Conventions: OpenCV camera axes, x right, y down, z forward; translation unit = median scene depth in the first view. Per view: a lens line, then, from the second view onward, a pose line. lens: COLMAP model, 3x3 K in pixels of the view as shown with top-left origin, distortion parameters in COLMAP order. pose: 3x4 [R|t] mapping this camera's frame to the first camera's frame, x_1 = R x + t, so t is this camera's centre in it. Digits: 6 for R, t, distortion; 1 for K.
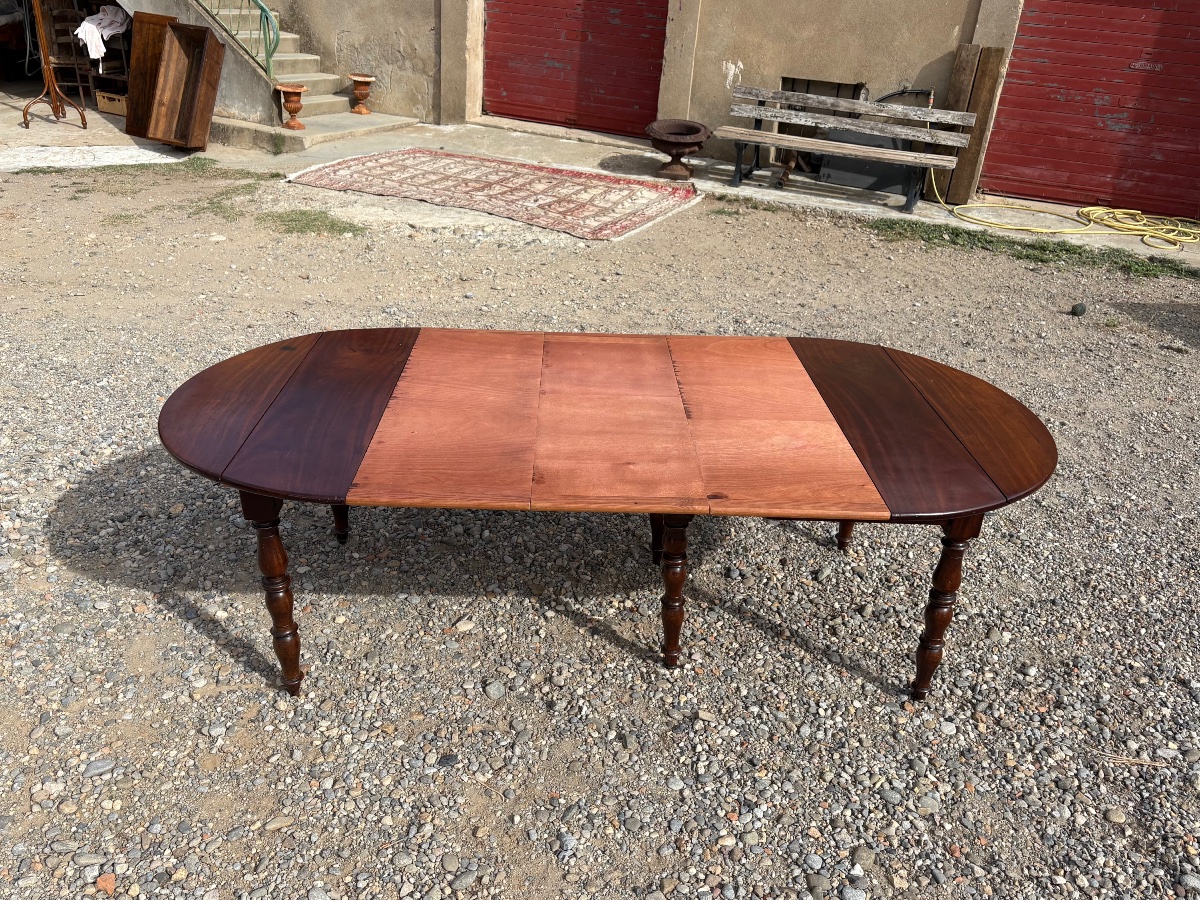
lens RADIAL K [[986.2, 0, 607.2], [0, 986.2, 449.2], [0, 0, 1]] dist [0.013269, 0.005604]
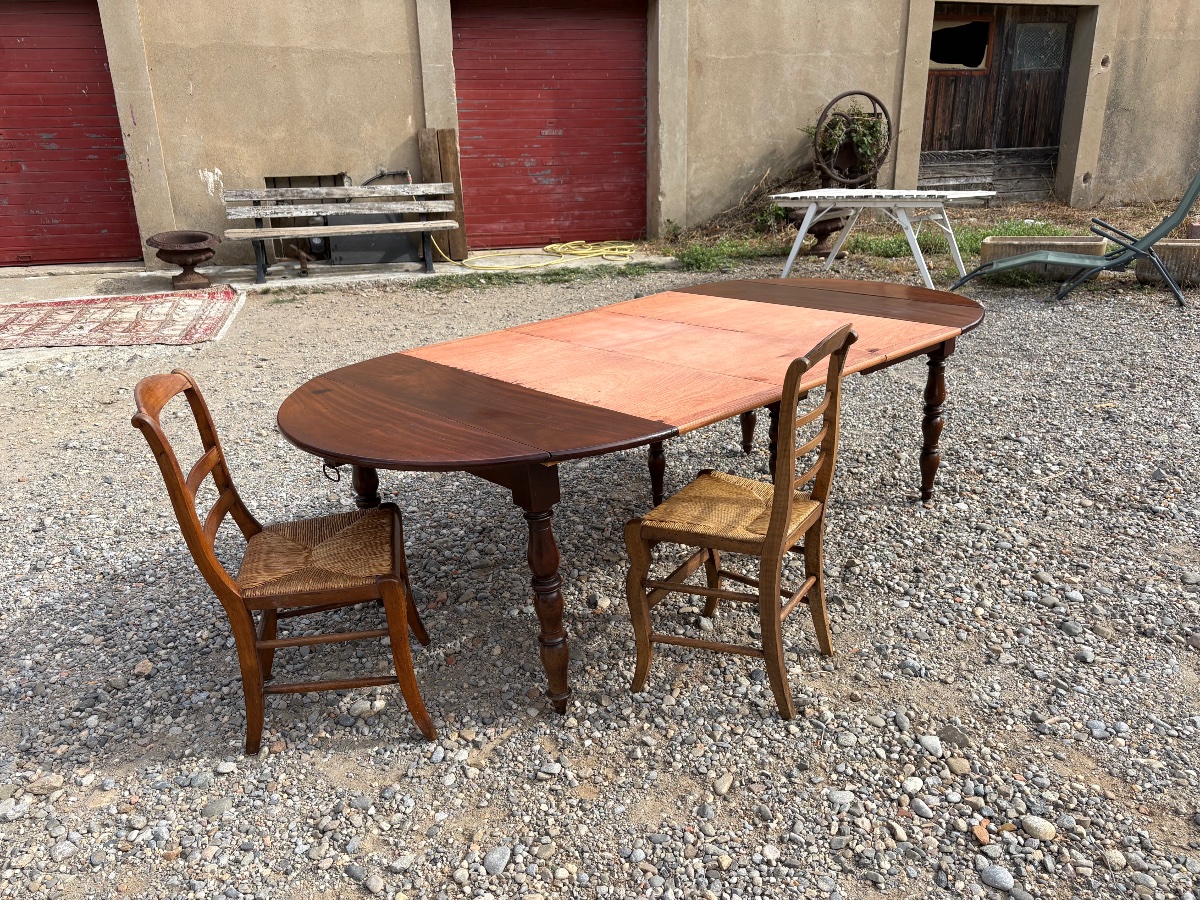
lens RADIAL K [[910.8, 0, 600.0], [0, 910.8, 450.0], [0, 0, 1]] dist [0.027555, -0.007668]
pose [[0.757836, -0.293661, 0.582622, -0.473650], [0.353890, 0.935221, 0.011067, 0.018856], [-0.548130, 0.197797, 0.812668, 0.173576]]
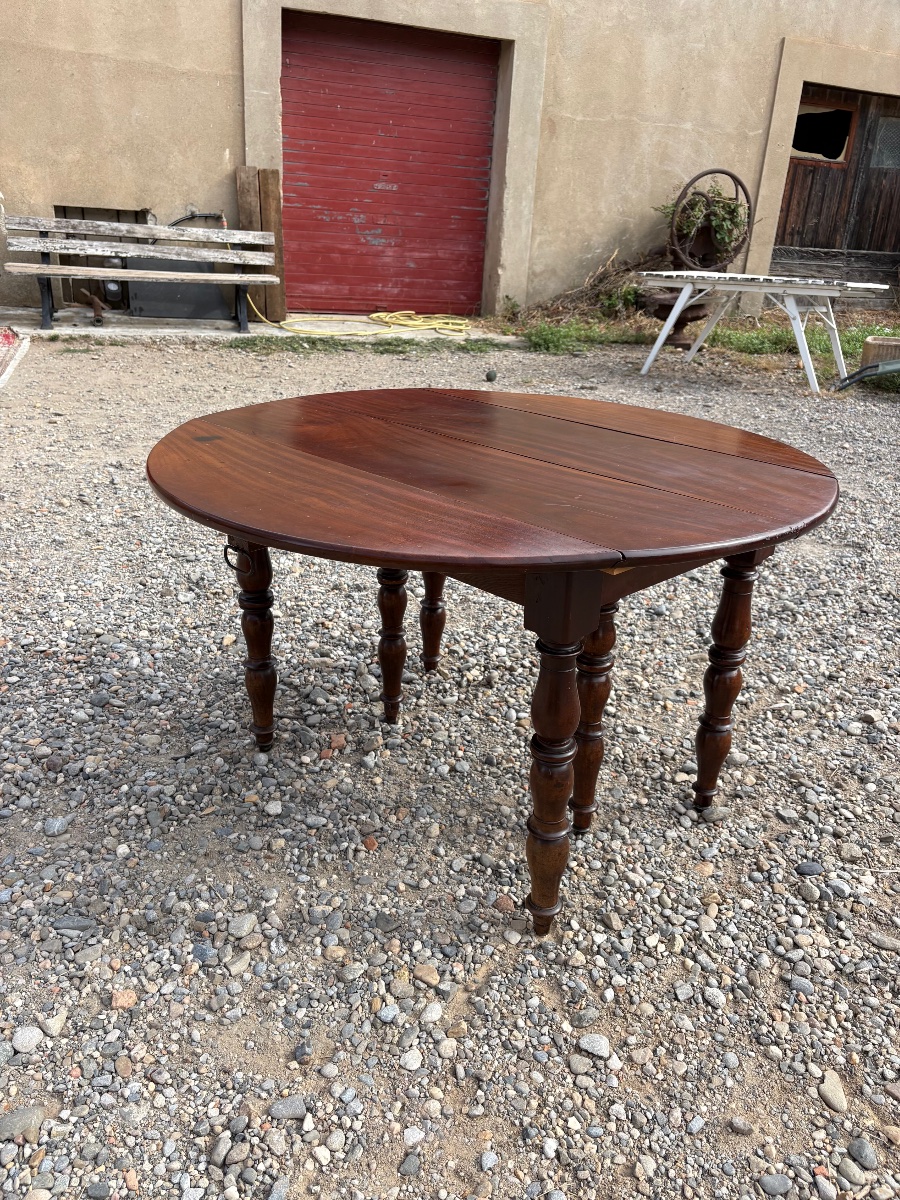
lens RADIAL K [[913.7, 0, 454.8], [0, 913.7, 599.3], [0, 0, 1]] dist [0.021838, -0.009919]
pose [[0.722391, -0.290293, 0.627600, -0.441695], [0.298612, 0.949583, 0.095512, -0.016060], [-0.623685, 0.118412, 0.772655, 0.386807]]
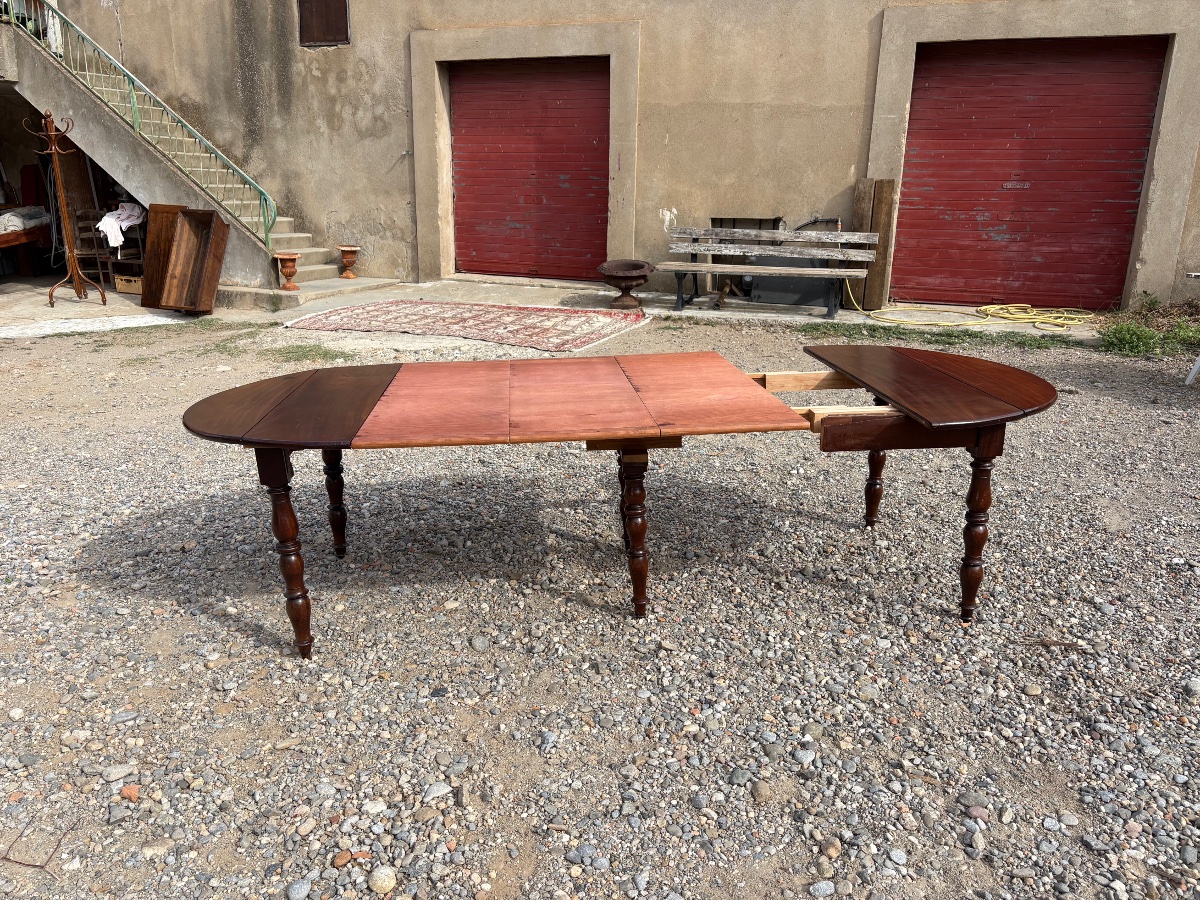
lens RADIAL K [[913.7, 0, 605.5], [0, 913.7, 454.5], [0, 0, 1]] dist [0.021838, -0.009919]
pose [[0.997046, -0.072310, 0.025896, 0.011554], [0.075548, 0.984086, -0.160834, 0.143558], [-0.013854, 0.162315, 0.986642, -0.040674]]
